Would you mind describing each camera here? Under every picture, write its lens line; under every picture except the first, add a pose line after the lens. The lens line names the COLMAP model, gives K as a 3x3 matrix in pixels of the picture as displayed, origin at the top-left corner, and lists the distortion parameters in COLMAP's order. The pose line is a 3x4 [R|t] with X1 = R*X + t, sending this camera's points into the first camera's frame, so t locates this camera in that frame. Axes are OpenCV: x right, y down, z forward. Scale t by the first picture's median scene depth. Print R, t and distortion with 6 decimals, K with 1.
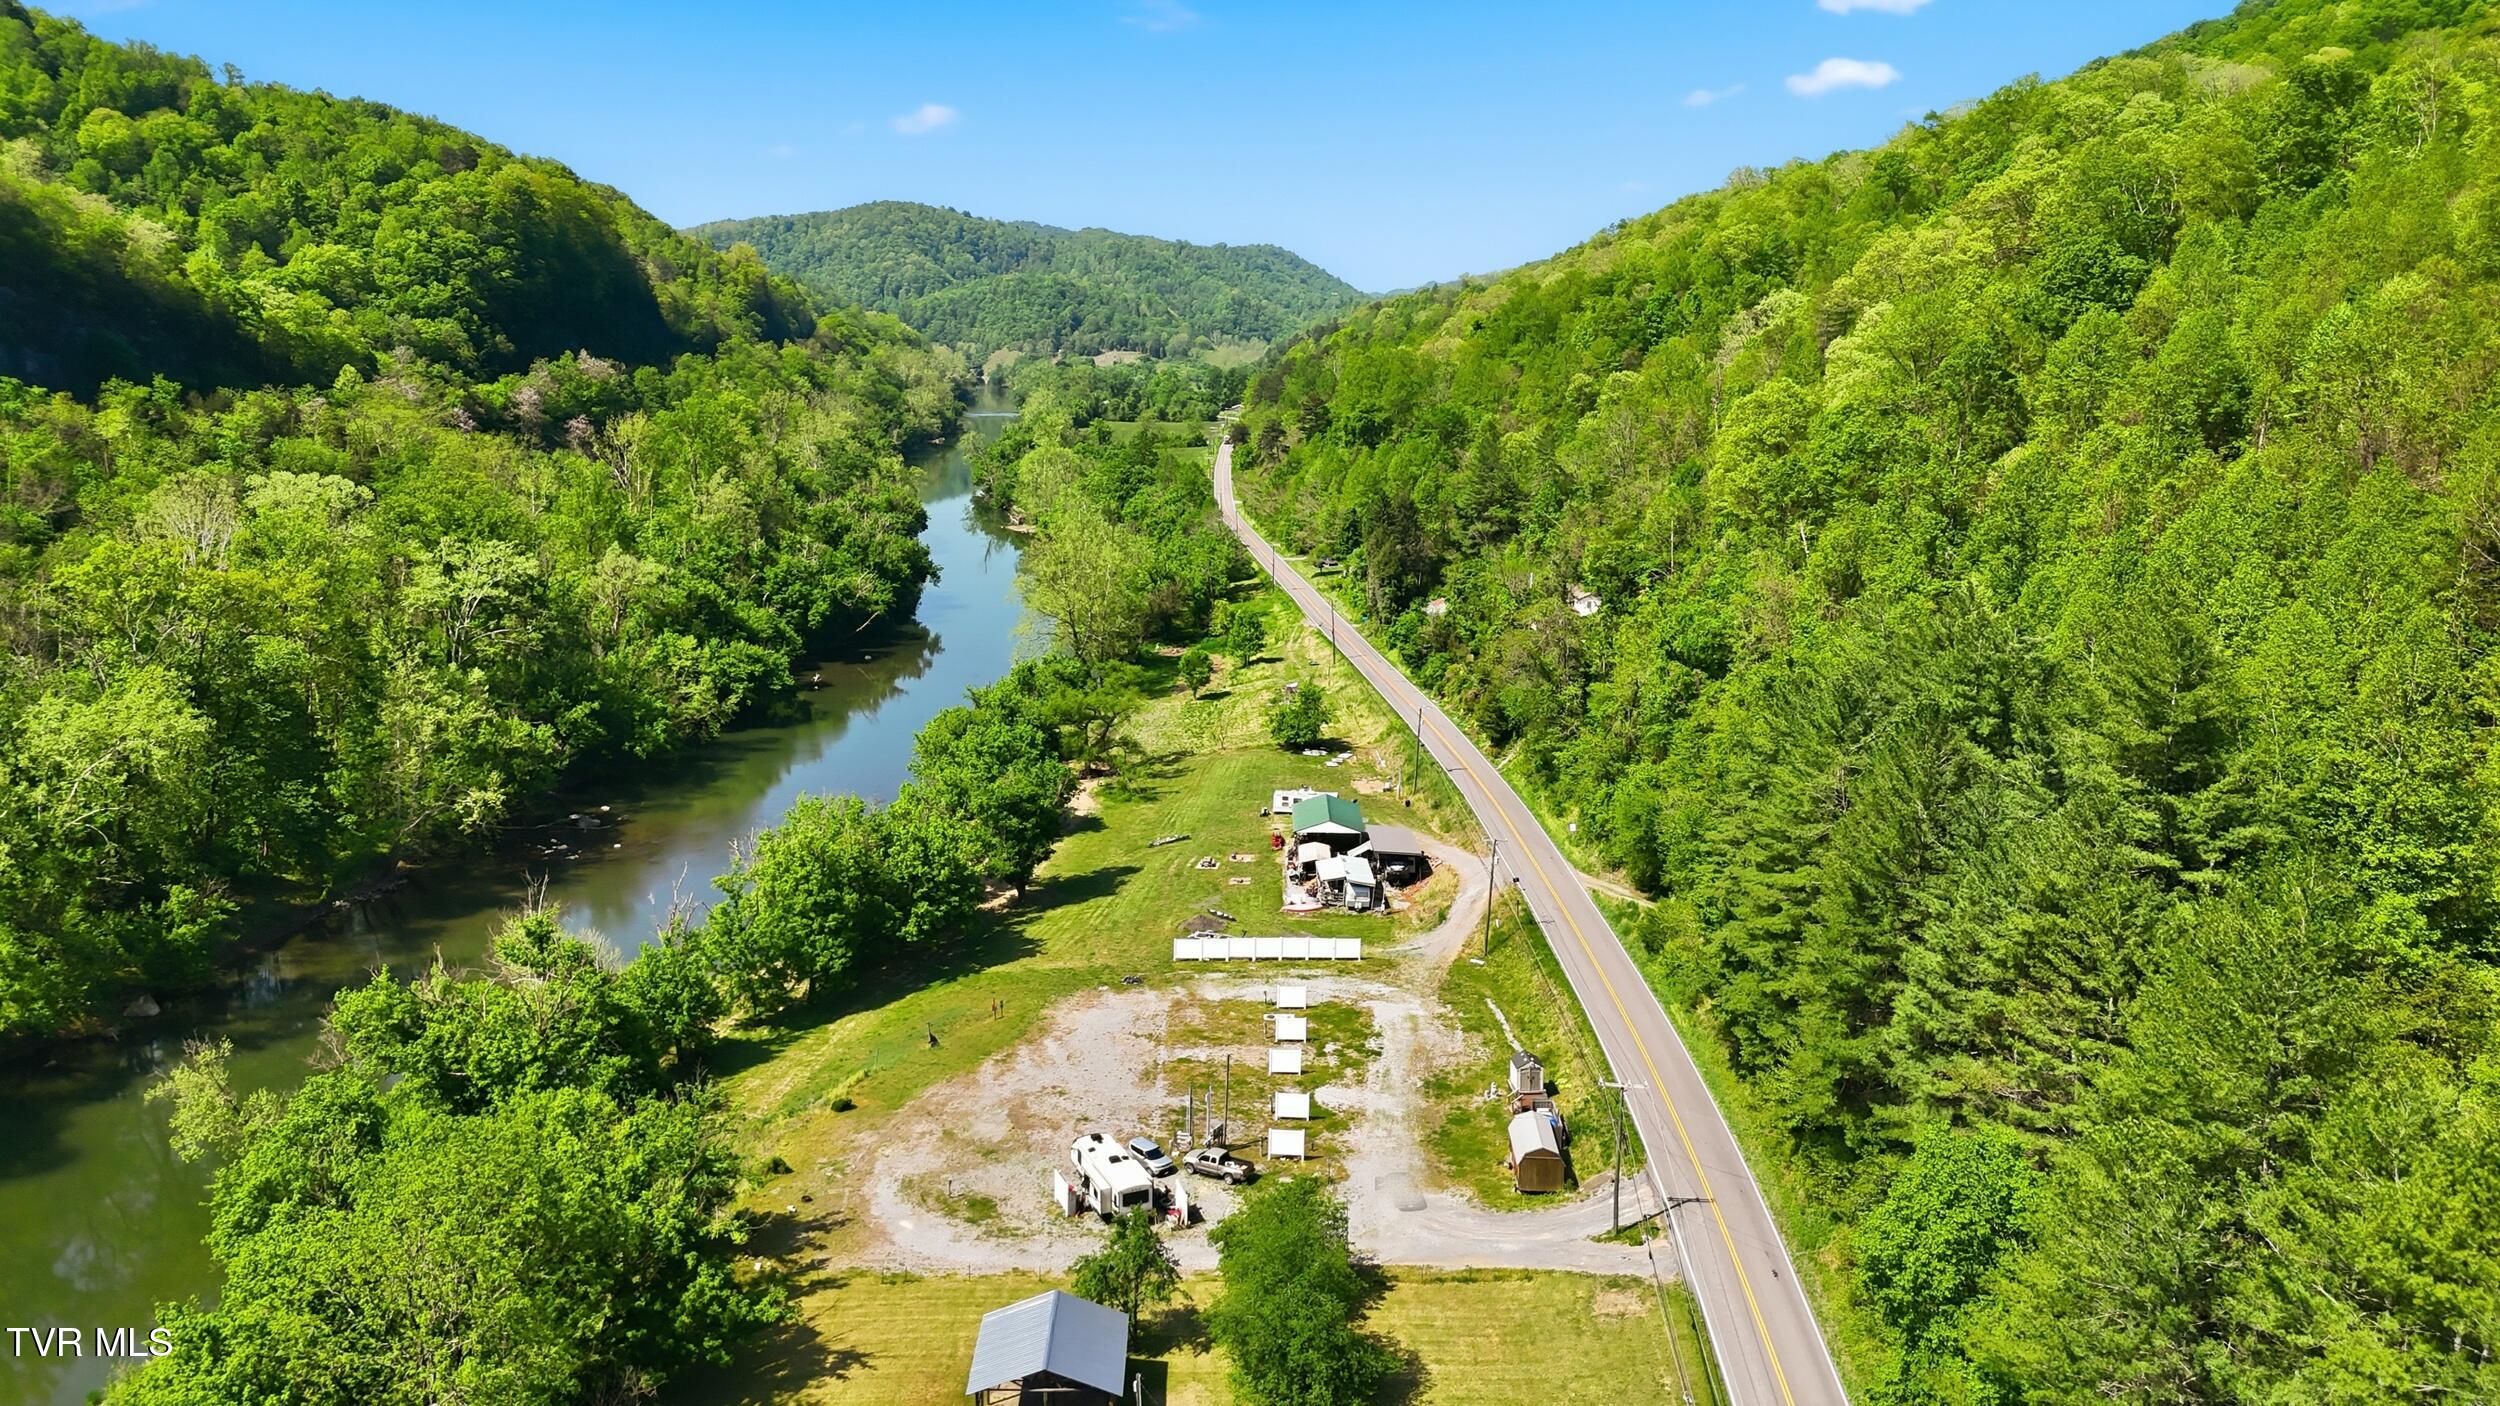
lens RADIAL K [[1832.7, 0, 1250.0], [0, 1832.7, 703.0], [0, 0, 1]] dist [0.071585, -0.070405]
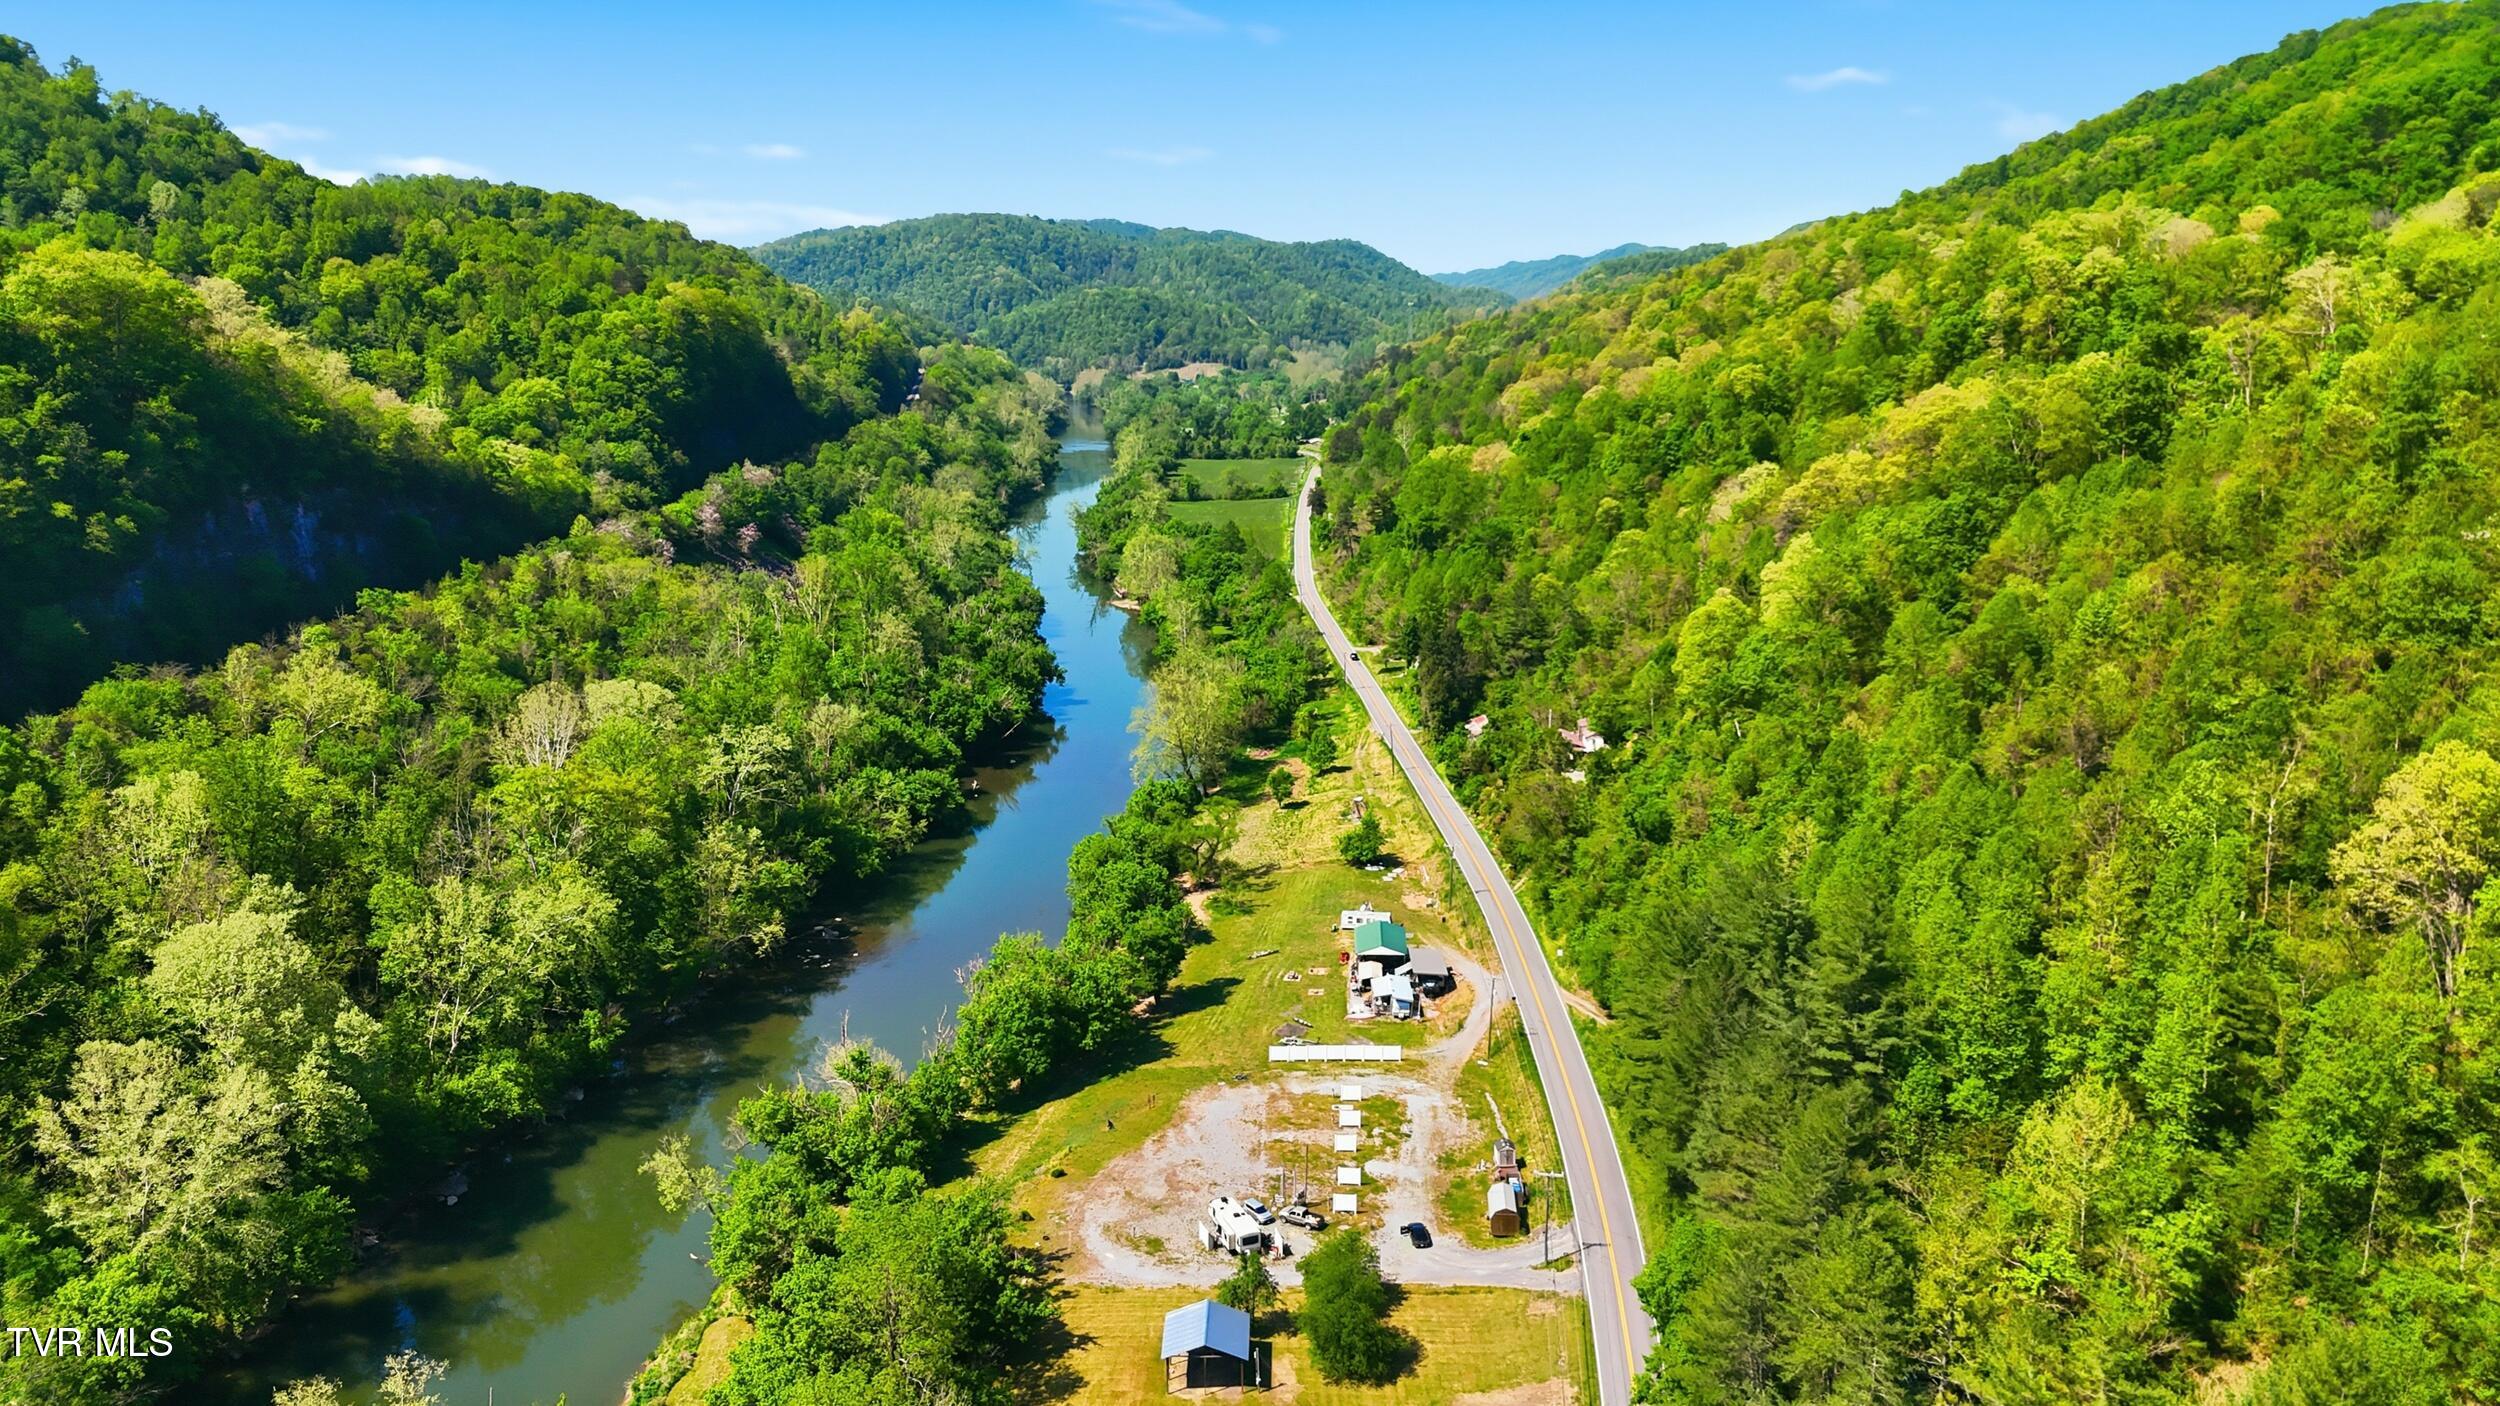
lens RADIAL K [[1832.7, 0, 1250.0], [0, 1832.7, 703.0], [0, 0, 1]] dist [0.071585, -0.070405]
pose [[0.998940, -0.009168, -0.045114, 0.007241], [0.009657, 0.999897, 0.010645, -0.107301], [0.045012, -0.011069, 0.998925, -0.297844]]
